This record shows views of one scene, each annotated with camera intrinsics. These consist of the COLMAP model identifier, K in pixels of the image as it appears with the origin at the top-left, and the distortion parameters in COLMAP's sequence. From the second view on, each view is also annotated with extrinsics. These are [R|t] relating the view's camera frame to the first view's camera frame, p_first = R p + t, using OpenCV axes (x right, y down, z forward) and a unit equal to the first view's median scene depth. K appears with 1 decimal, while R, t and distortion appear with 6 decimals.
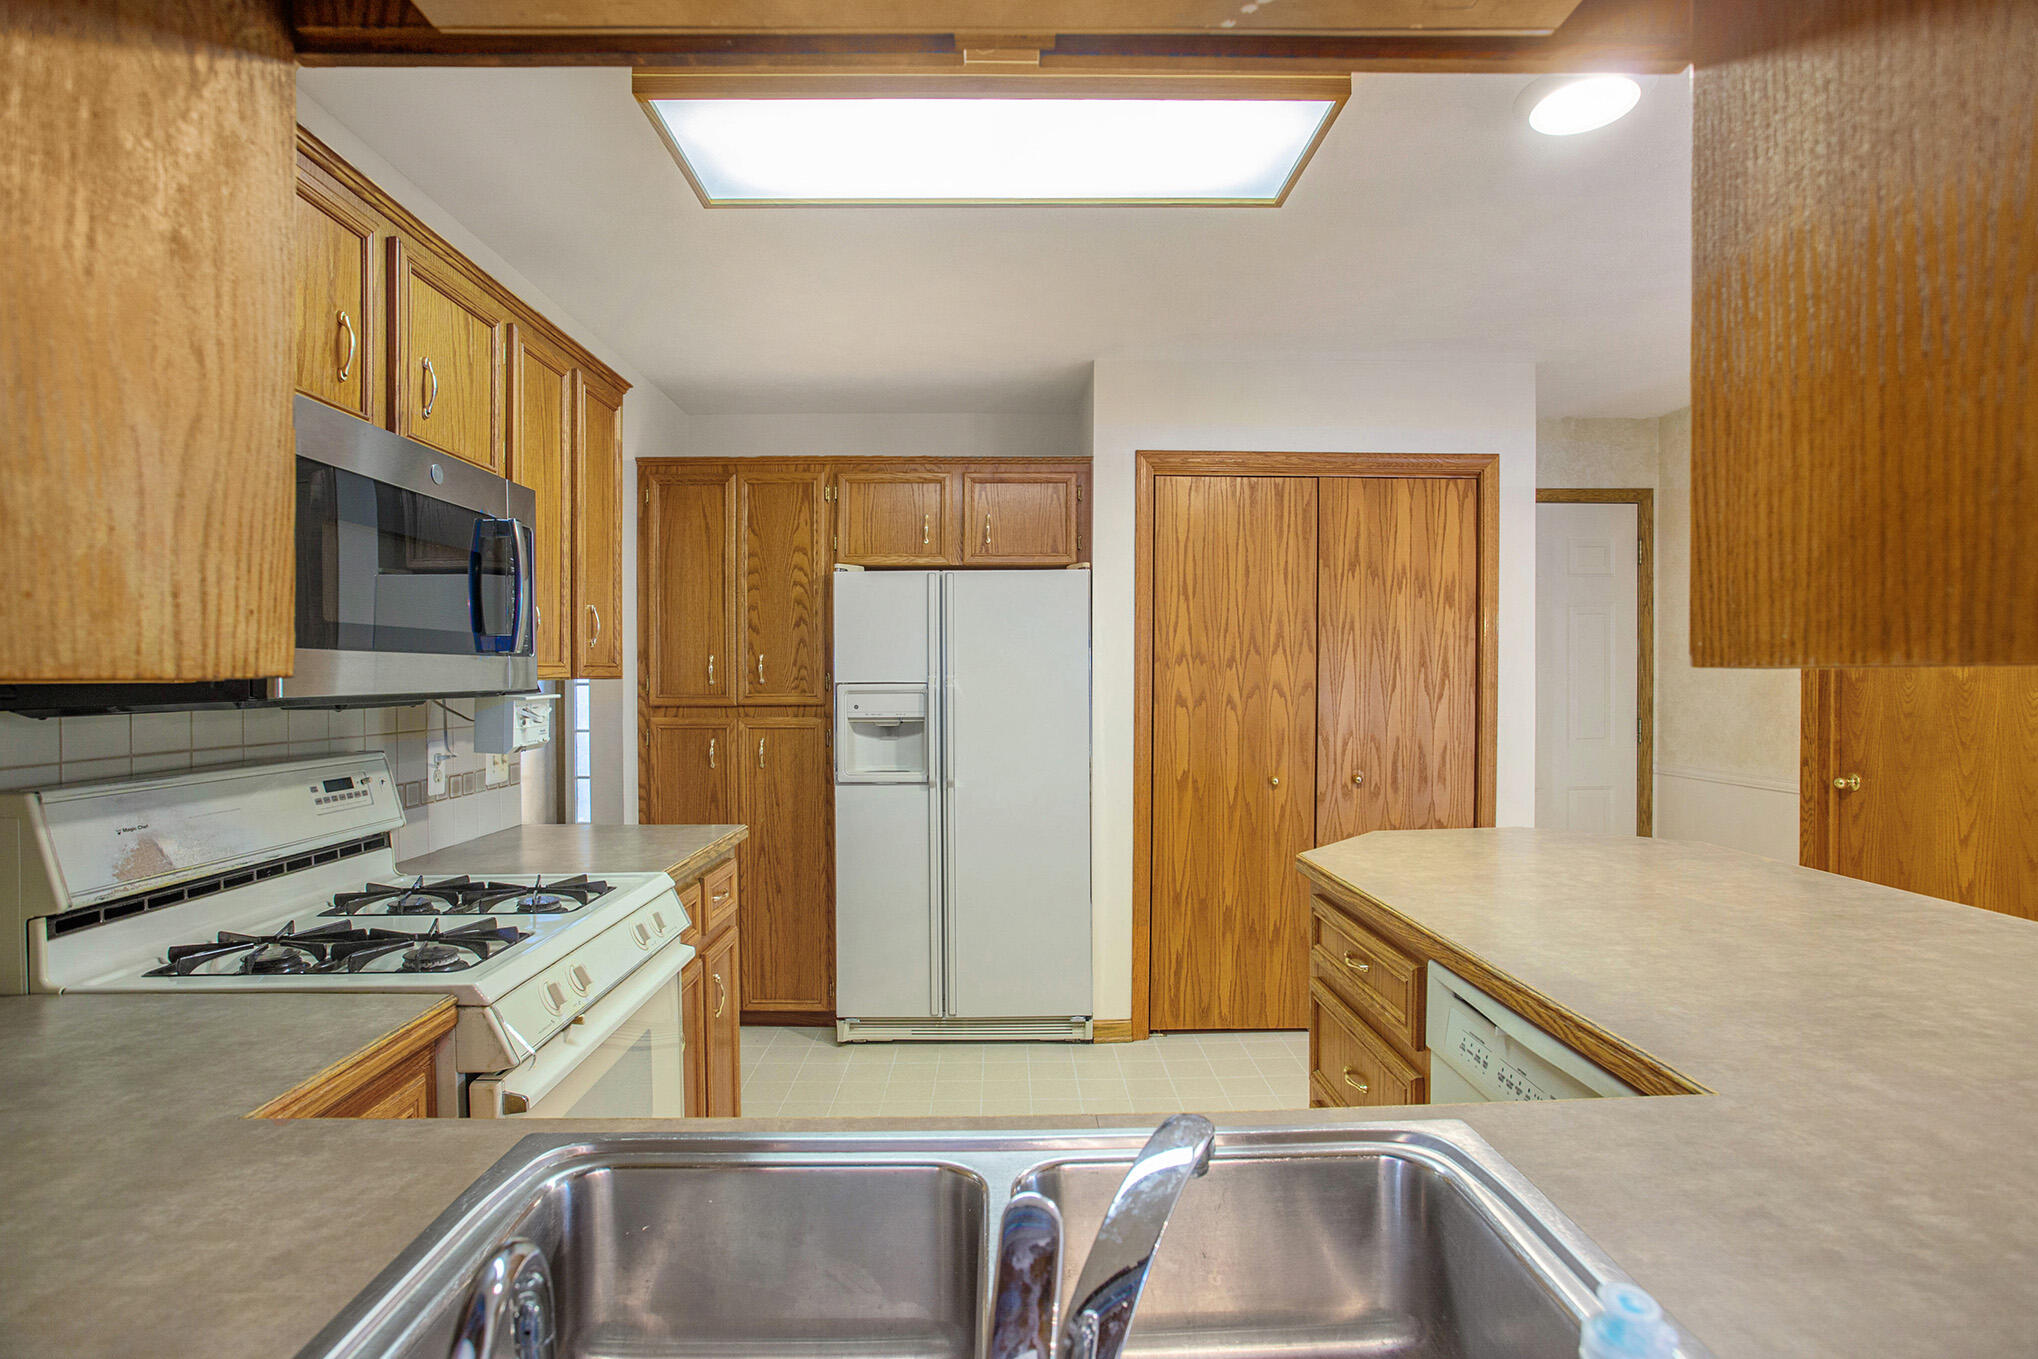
lens RADIAL K [[996.8, 0, 1018.5], [0, 996.8, 690.1], [0, 0, 1]] dist [0.000642, 0.000390]
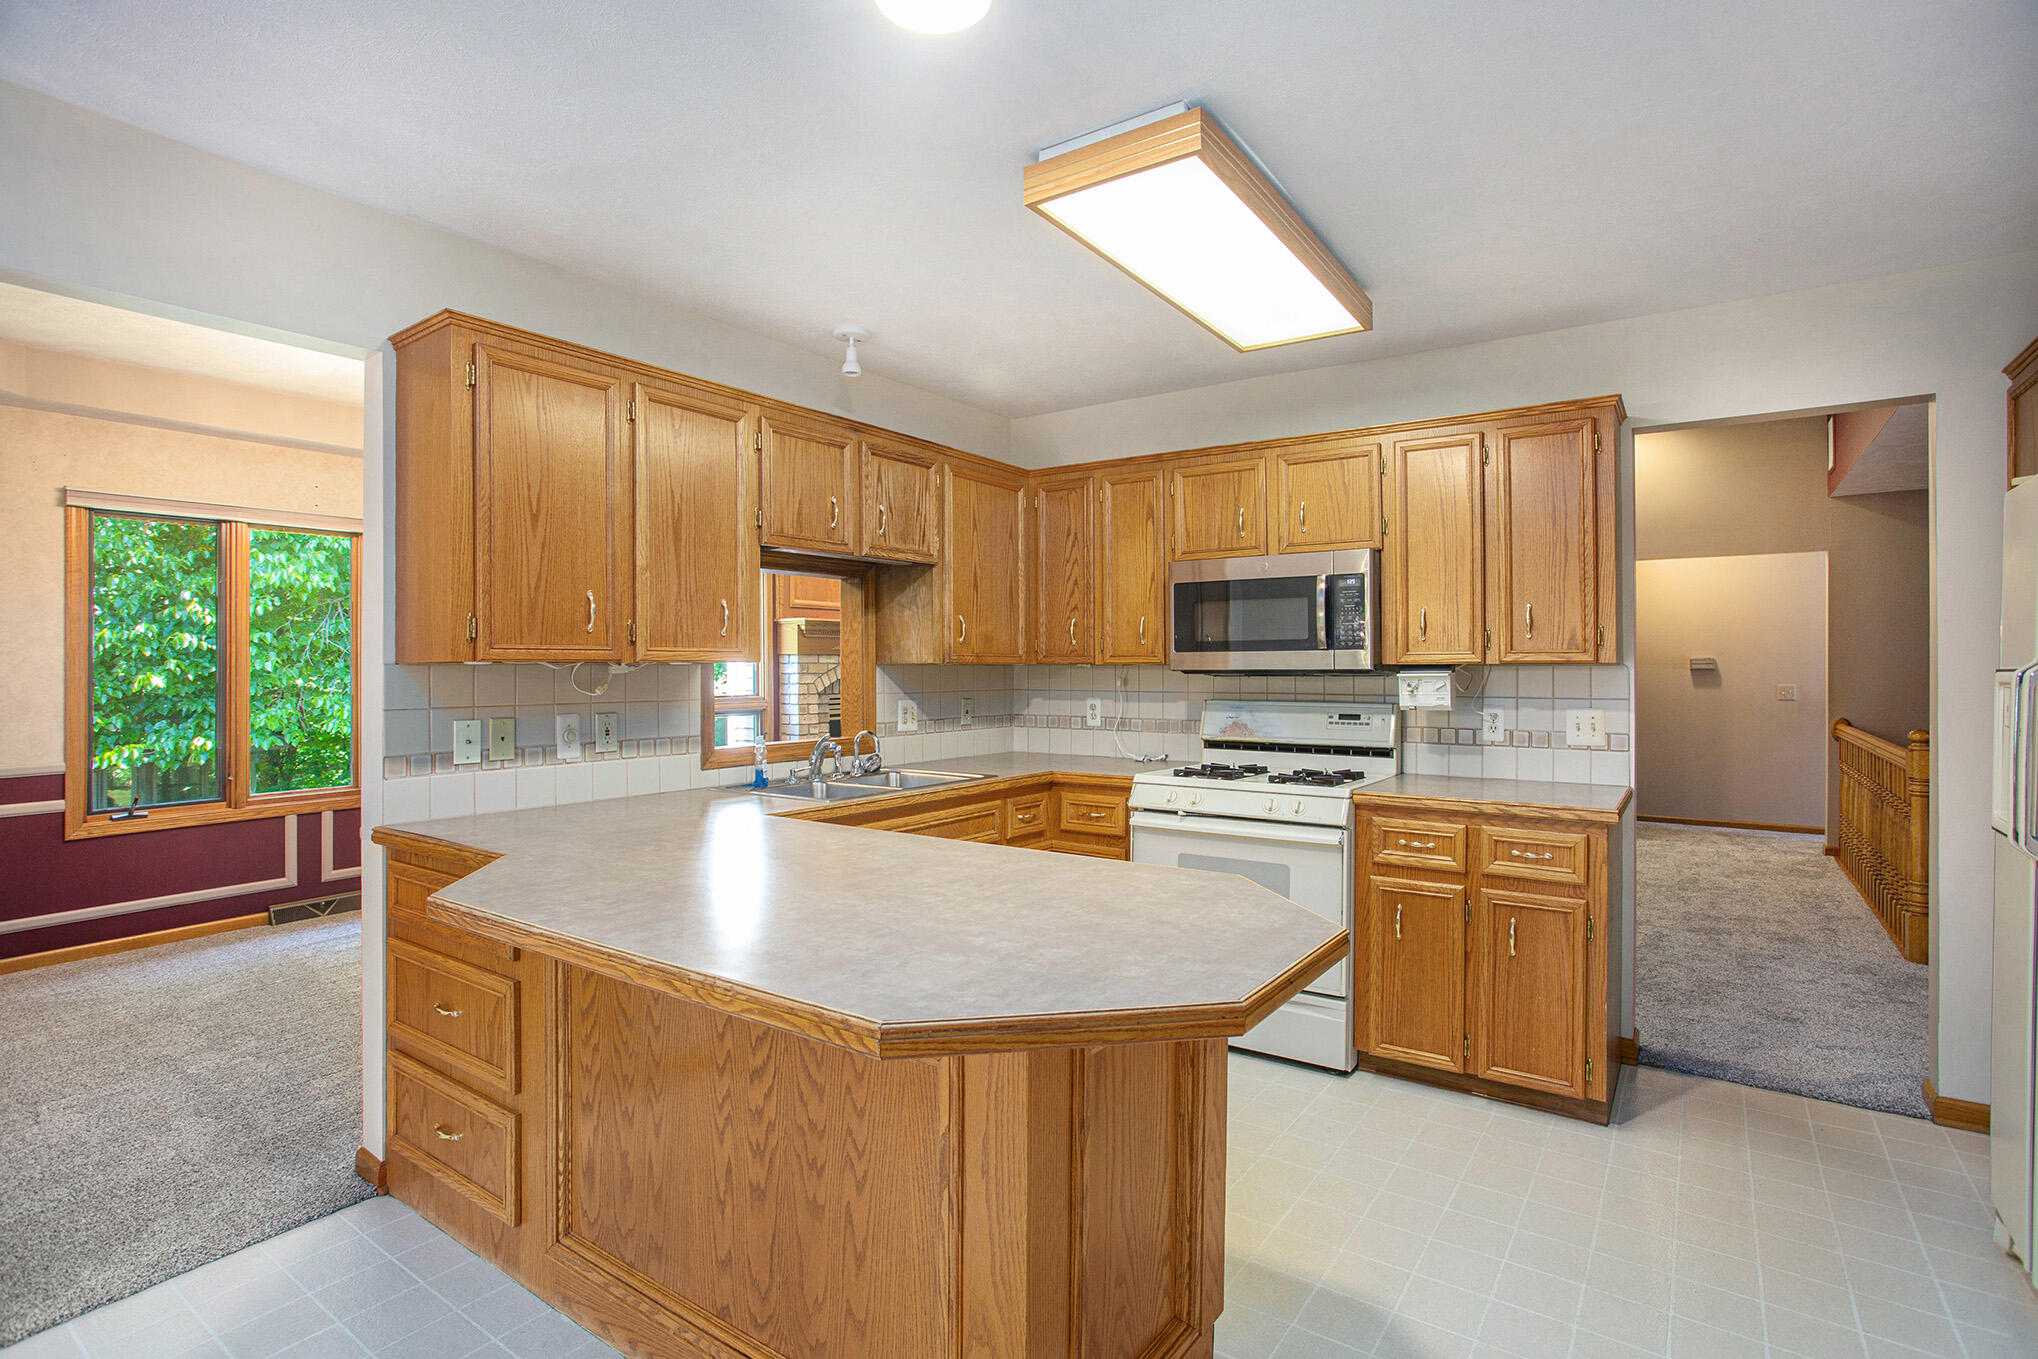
lens RADIAL K [[996.8, 0, 1012.4], [0, 996.8, 675.9], [0, 0, 1]] dist [0.000642, 0.000390]
pose [[-0.599705, 0.002847, -0.800216, 1.285141], [-0.011066, 0.999869, 0.011851, -0.000506], [0.800144, 0.015962, -0.599595, 1.660575]]
